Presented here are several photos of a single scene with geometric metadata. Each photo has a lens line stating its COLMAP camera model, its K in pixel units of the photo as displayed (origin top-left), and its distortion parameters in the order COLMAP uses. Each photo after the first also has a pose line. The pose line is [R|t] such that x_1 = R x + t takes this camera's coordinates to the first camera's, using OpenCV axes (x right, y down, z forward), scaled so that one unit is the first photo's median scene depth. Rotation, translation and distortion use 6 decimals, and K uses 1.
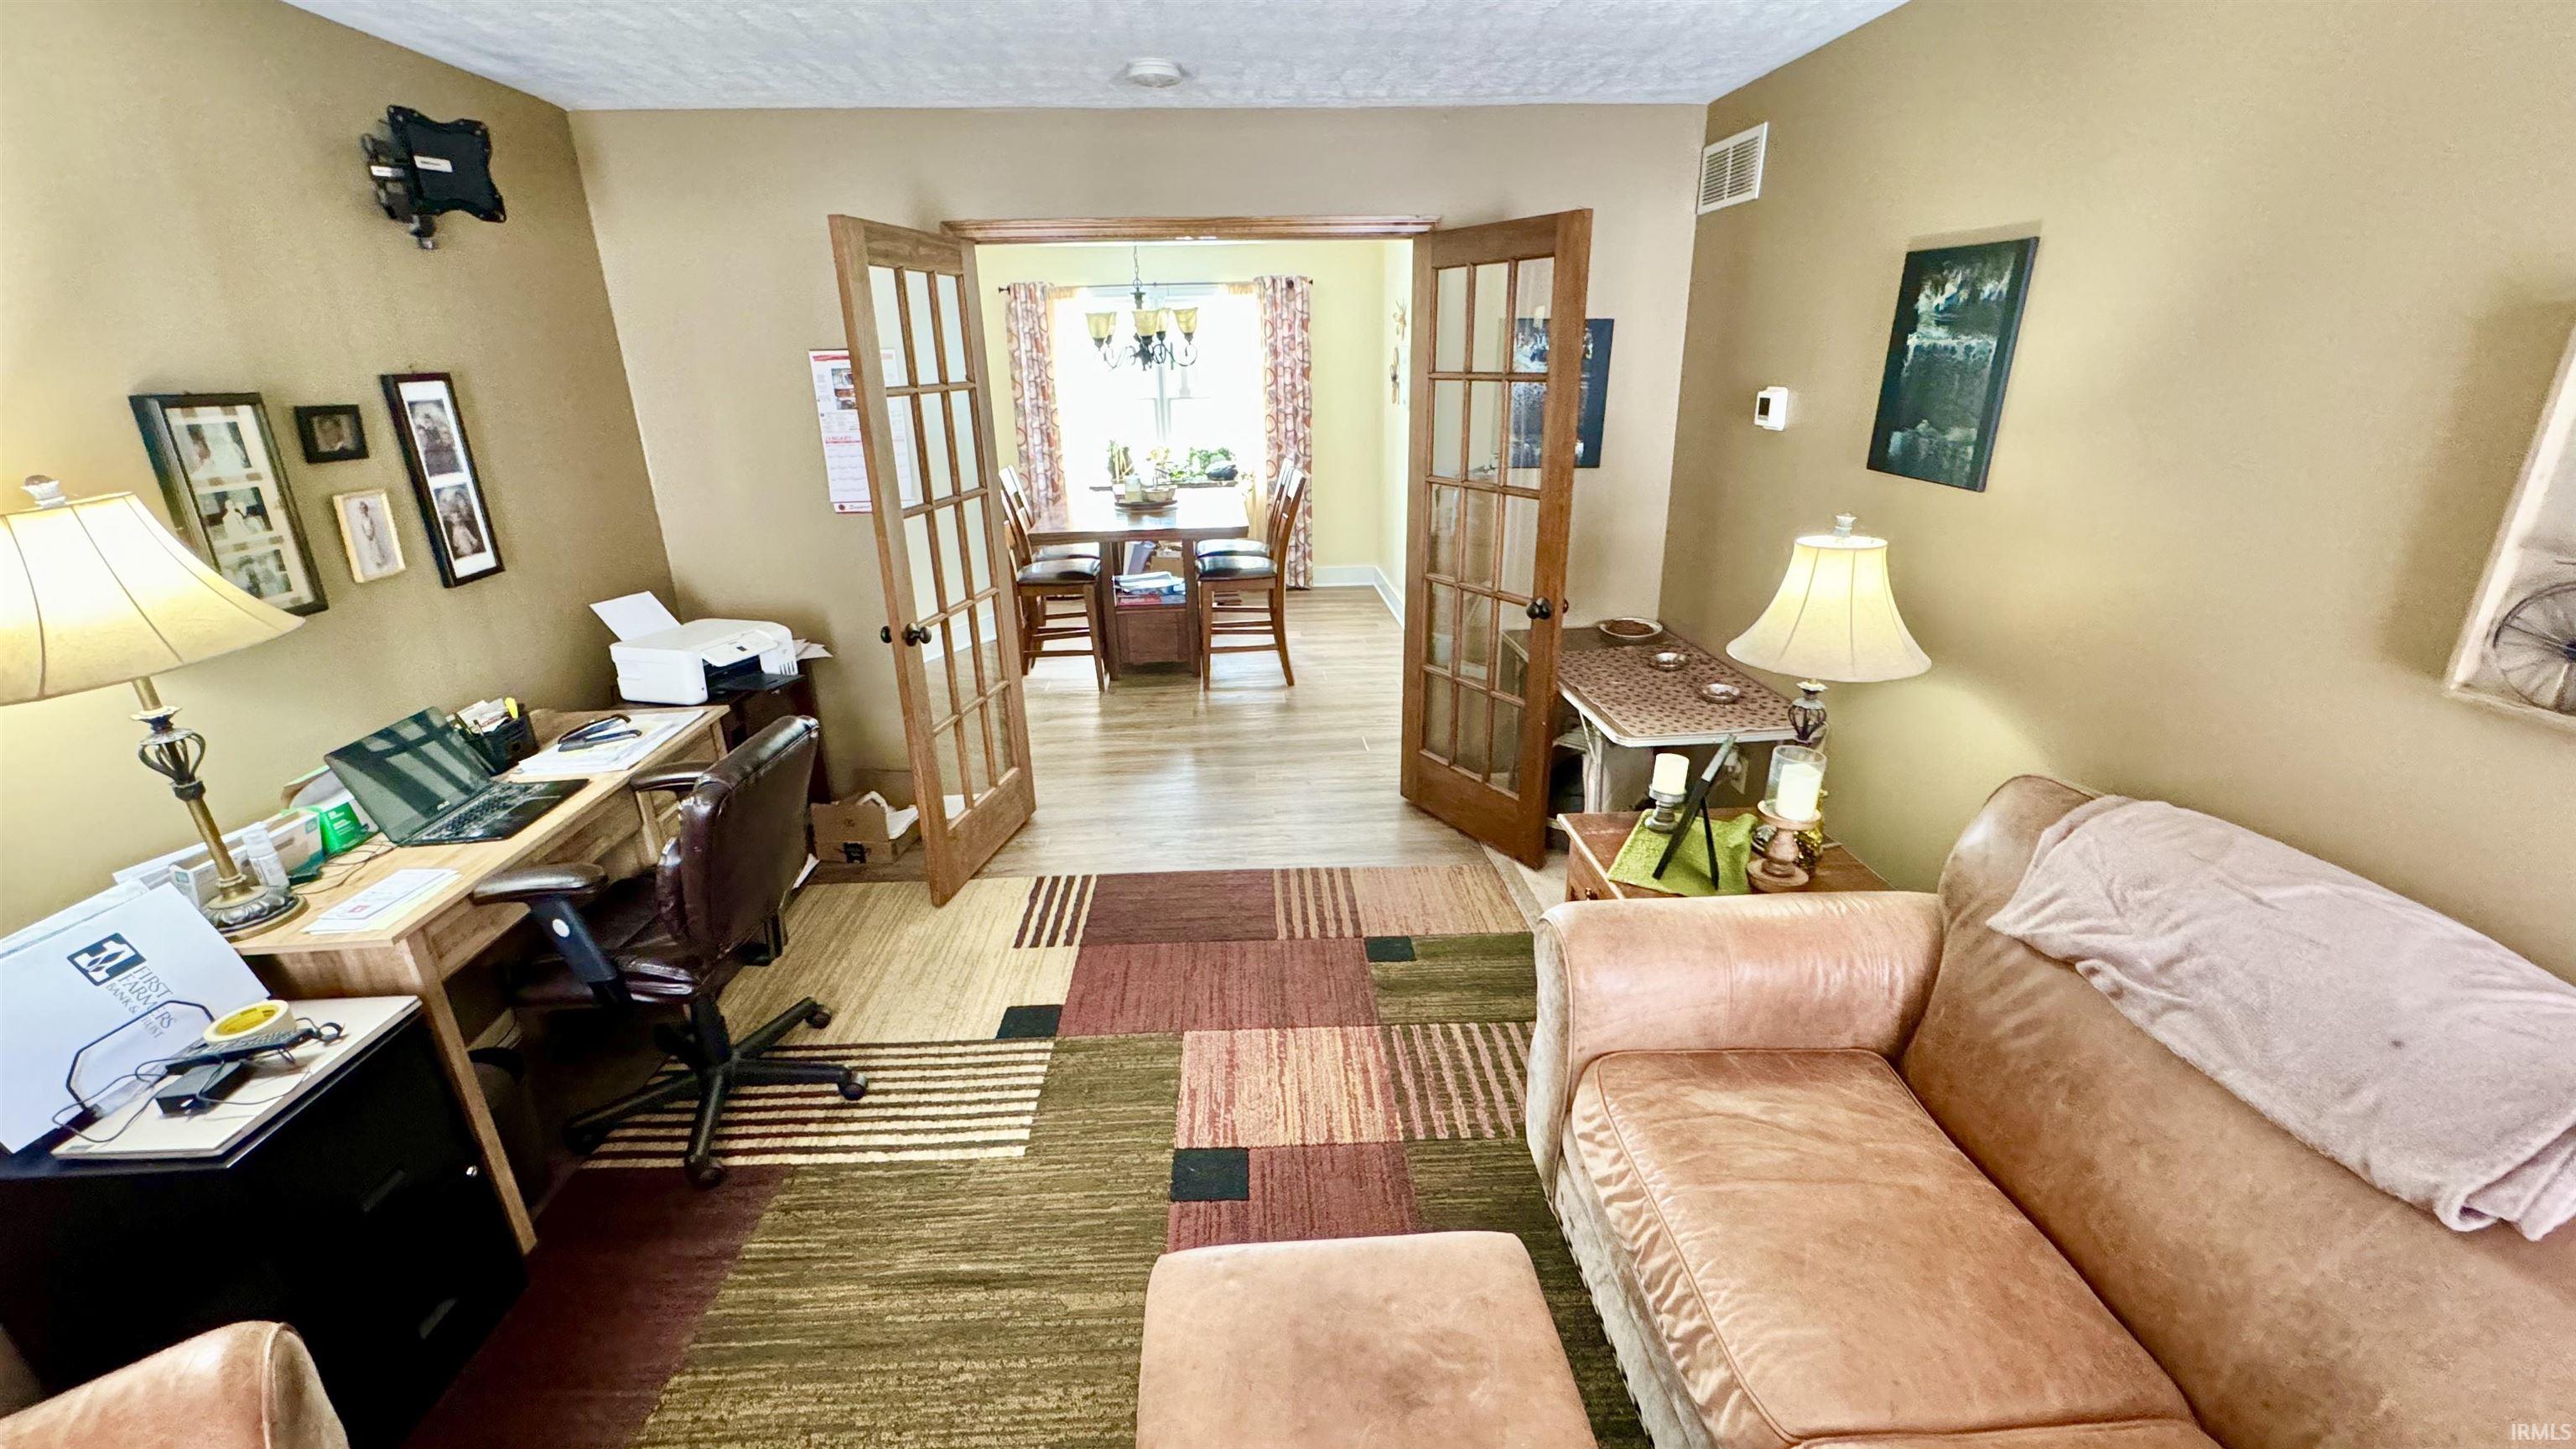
lens RADIAL K [[1027.7, 0, 1288.8], [0, 1027.7, 719.8], [0, 0, 1]] dist [-0.002653, 0.000802]
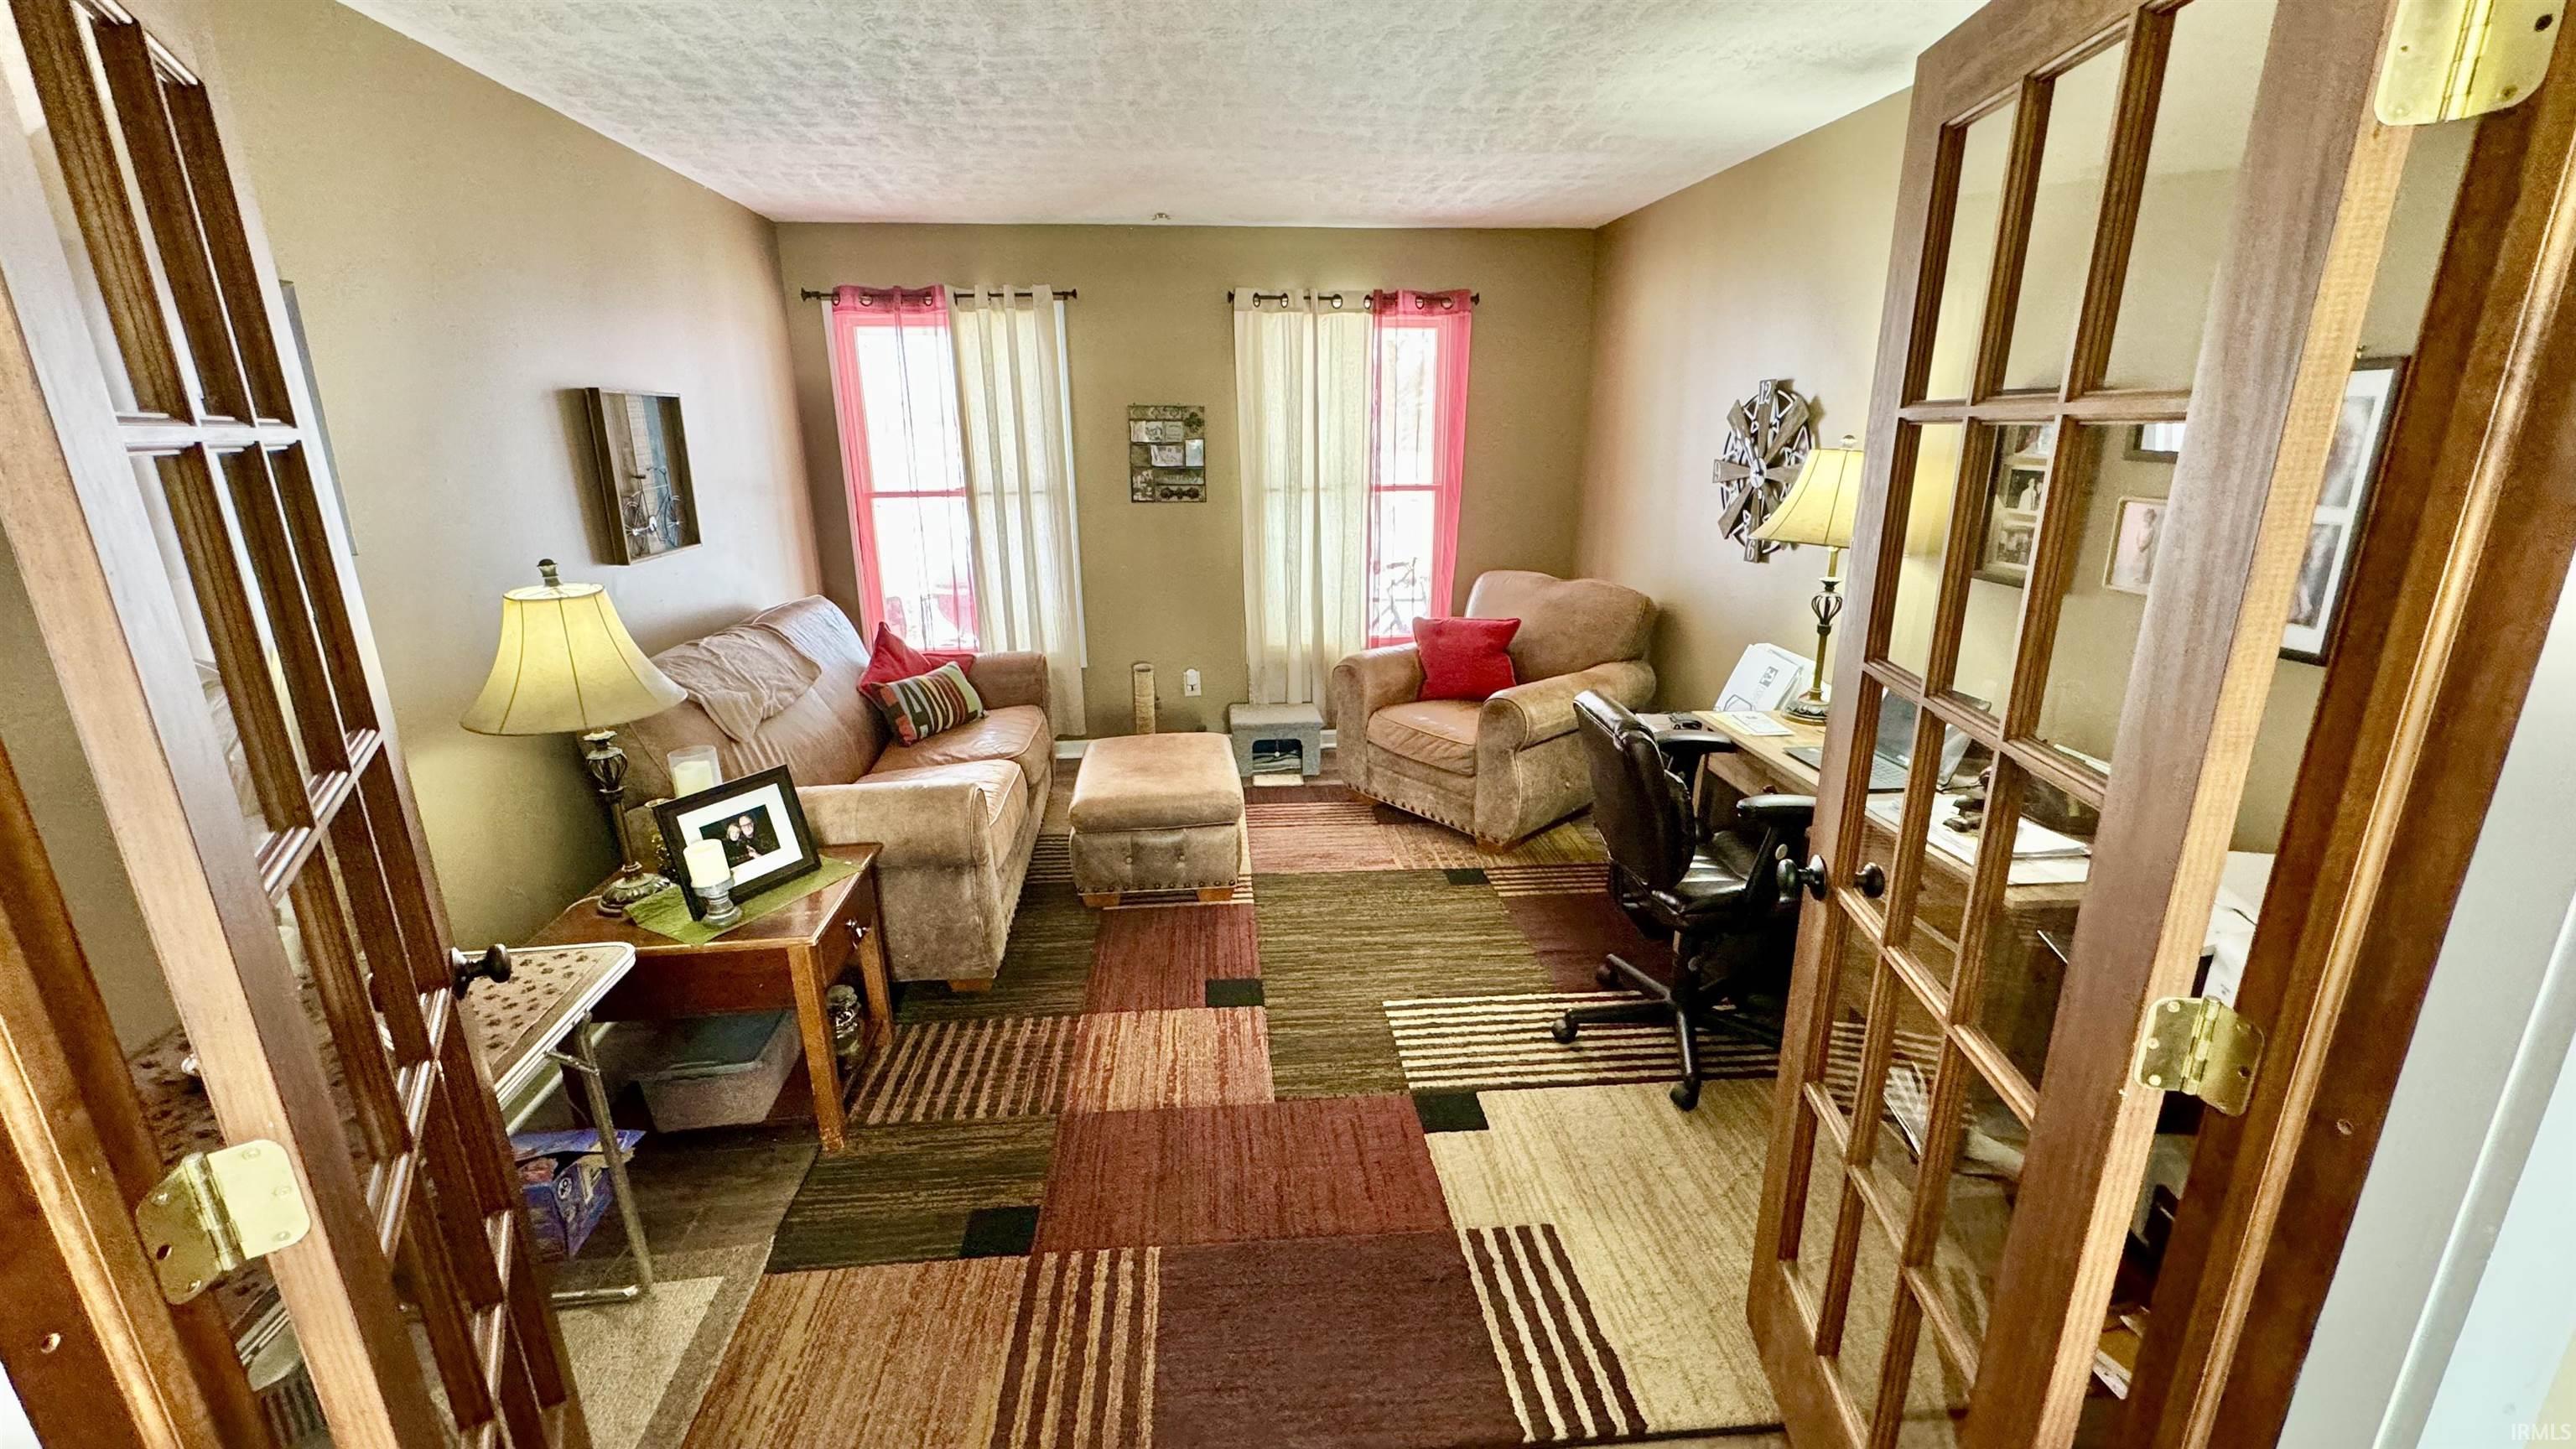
lens RADIAL K [[1027.7, 0, 1282.0], [0, 1027.7, 721.2], [0, 0, 1]] dist [-0.002653, 0.000802]
pose [[-0.999001, 0.039131, -0.021589, -0.111316], [0.018932, 0.808132, 0.588698, -0.568384], [0.040483, 0.587701, -0.808065, 1.695492]]
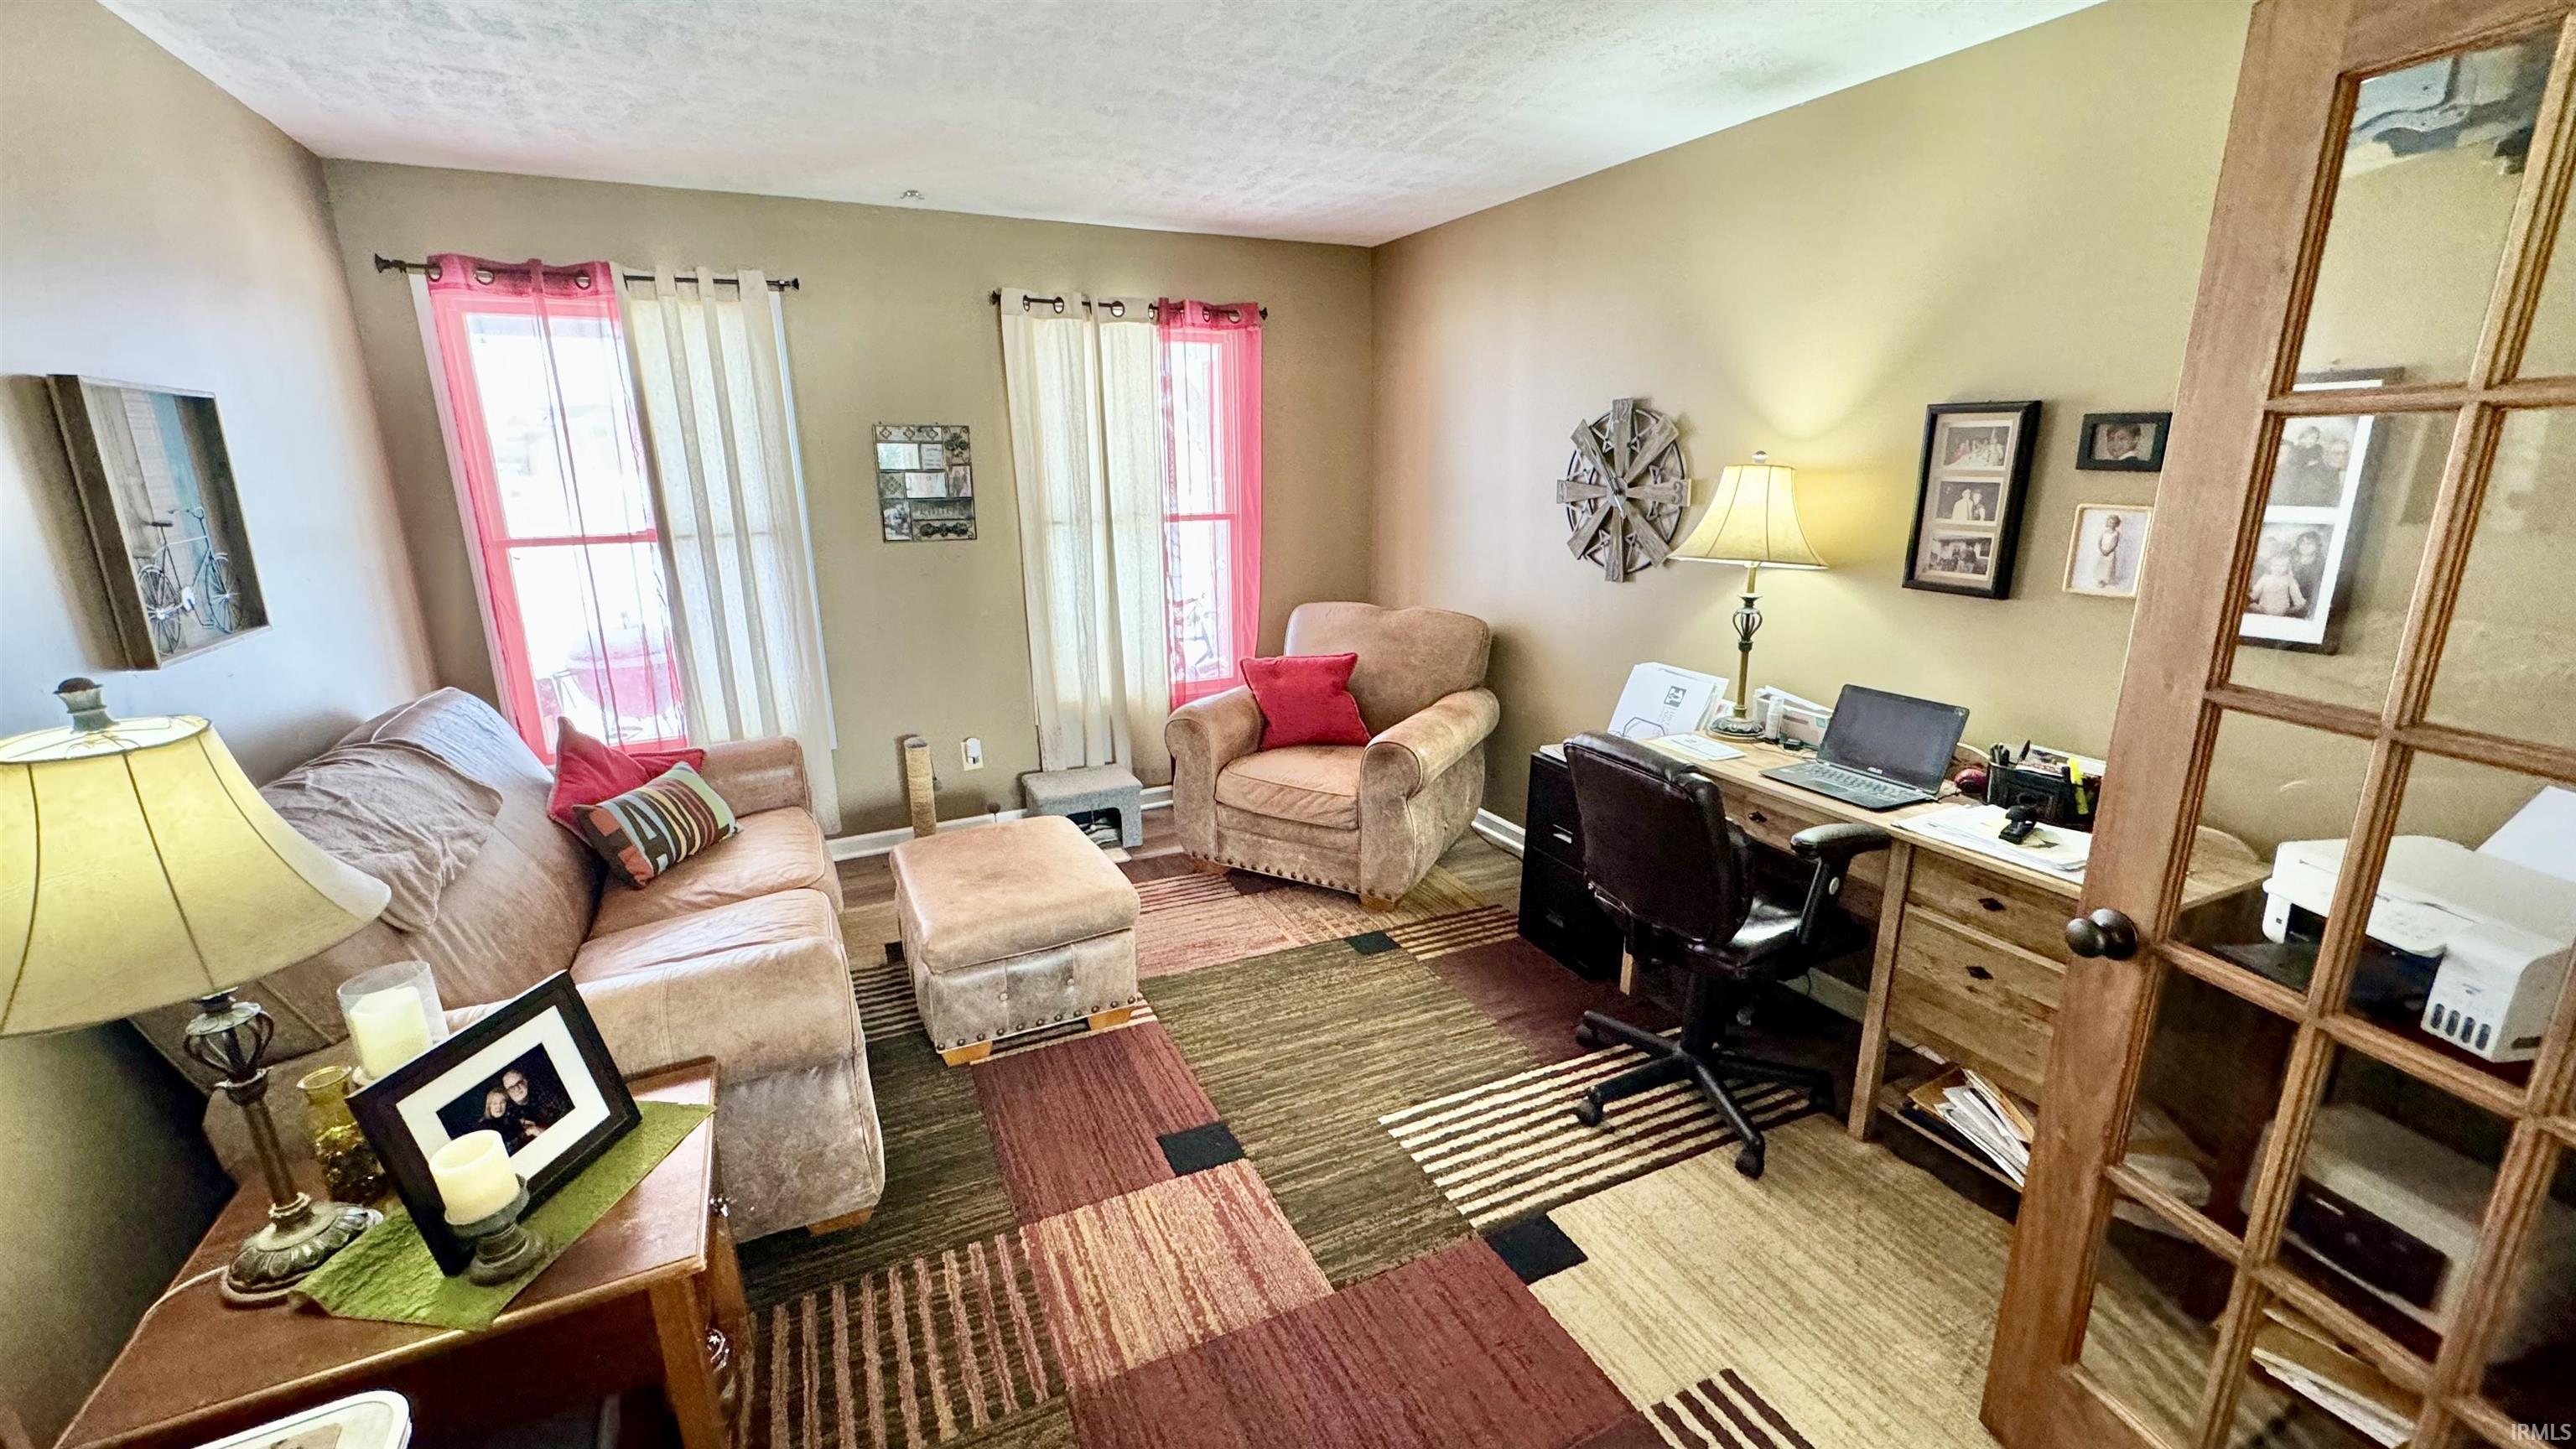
lens RADIAL K [[1027.7, 0, 1281.4], [0, 1027.7, 721.5], [0, 0, 1]] dist [-0.002653, 0.000802]
pose [[-0.923782, 0.128500, -0.360714, 0.157690], [-0.099551, 0.829026, 0.550278, -0.468193], [0.369752, 0.544247, -0.753046, 1.440021]]
